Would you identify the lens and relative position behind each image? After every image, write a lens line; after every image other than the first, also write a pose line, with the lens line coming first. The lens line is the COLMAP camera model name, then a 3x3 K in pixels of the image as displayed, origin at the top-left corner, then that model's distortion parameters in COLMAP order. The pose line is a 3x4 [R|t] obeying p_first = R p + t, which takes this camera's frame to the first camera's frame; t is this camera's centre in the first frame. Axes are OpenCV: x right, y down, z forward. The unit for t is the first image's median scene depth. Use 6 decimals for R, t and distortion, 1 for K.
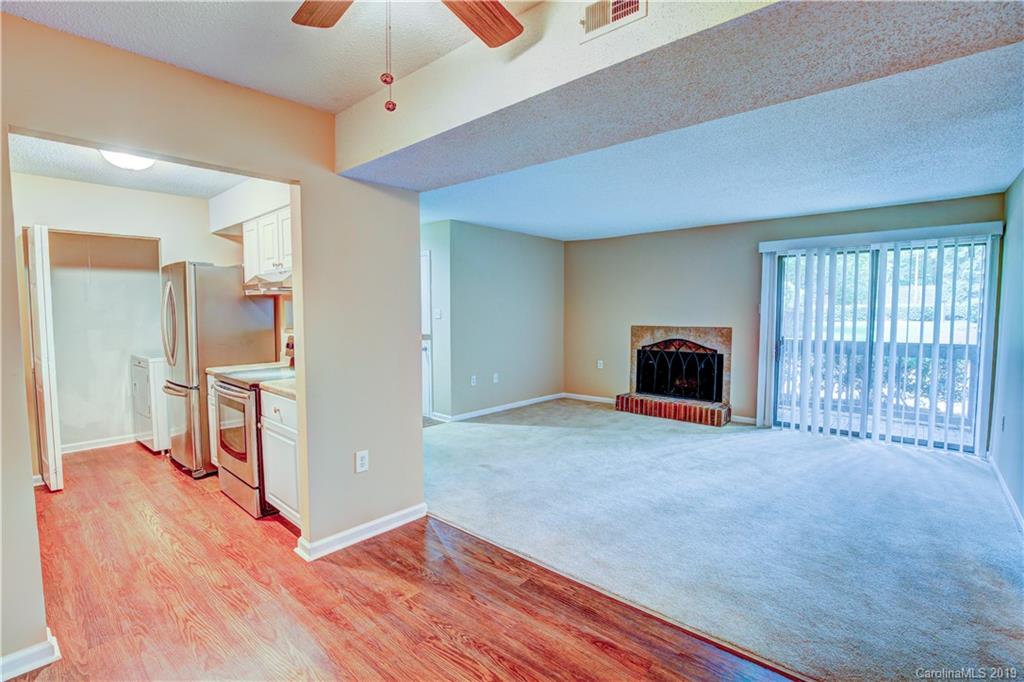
lens RADIAL K [[468.1, 0, 512.3], [0, 468.1, 342.6], [0, 0, 1]] dist [-0.030525, 0.000634]
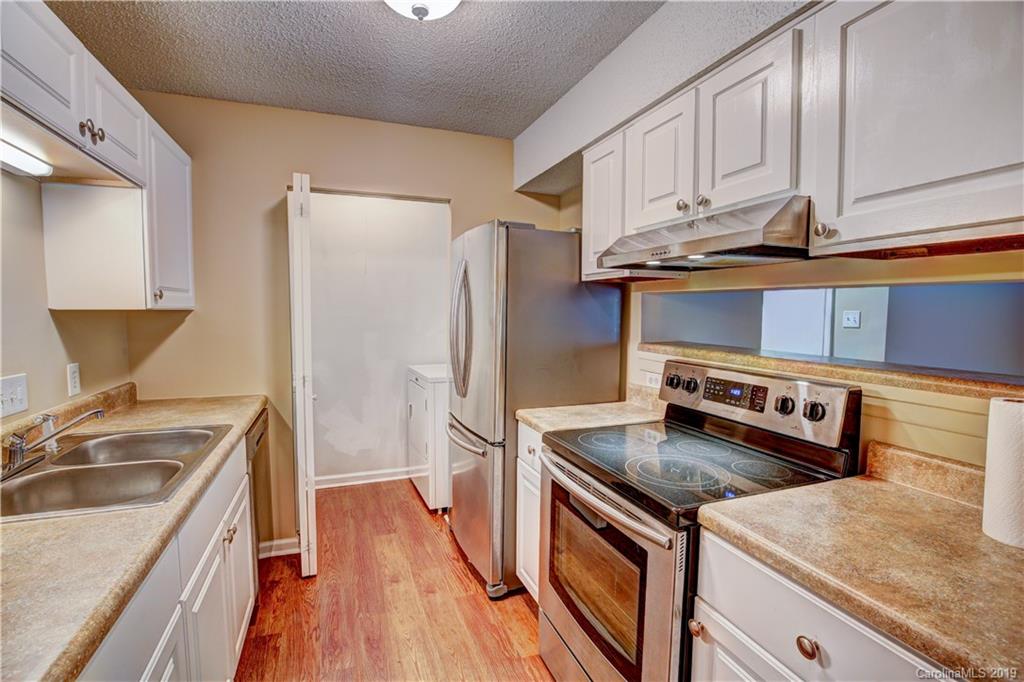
lens RADIAL K [[468.1, 0, 512.3], [0, 468.1, 342.6], [0, 0, 1]] dist [-0.030525, 0.000634]
pose [[0.889217, 0.037874, -0.455915, -0.290410], [-0.039455, 0.999203, 0.006054, -0.021820], [0.455781, 0.012604, 0.890003, 0.345393]]
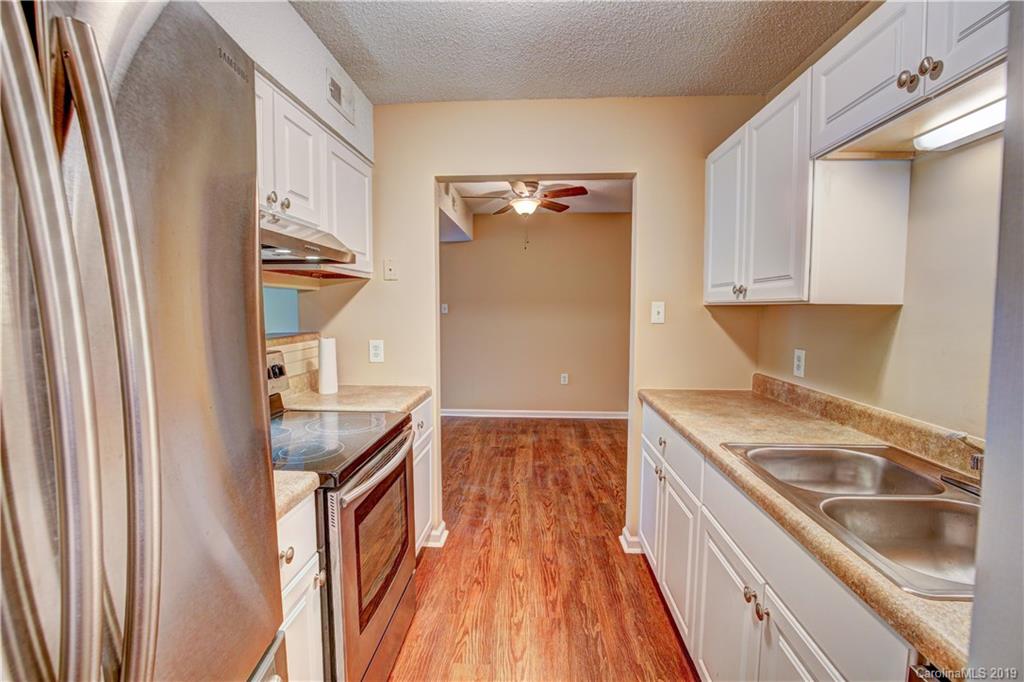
lens RADIAL K [[475.1, 0, 507.4], [0, 475.1, 342.0], [0, 0, 1]] dist [-0.026519, 0.000780]
pose [[-0.615739, -0.058970, 0.785740, -0.653847], [0.054209, 0.991662, 0.116905, -0.045210], [-0.786083, 0.114578, -0.607409, 0.719091]]
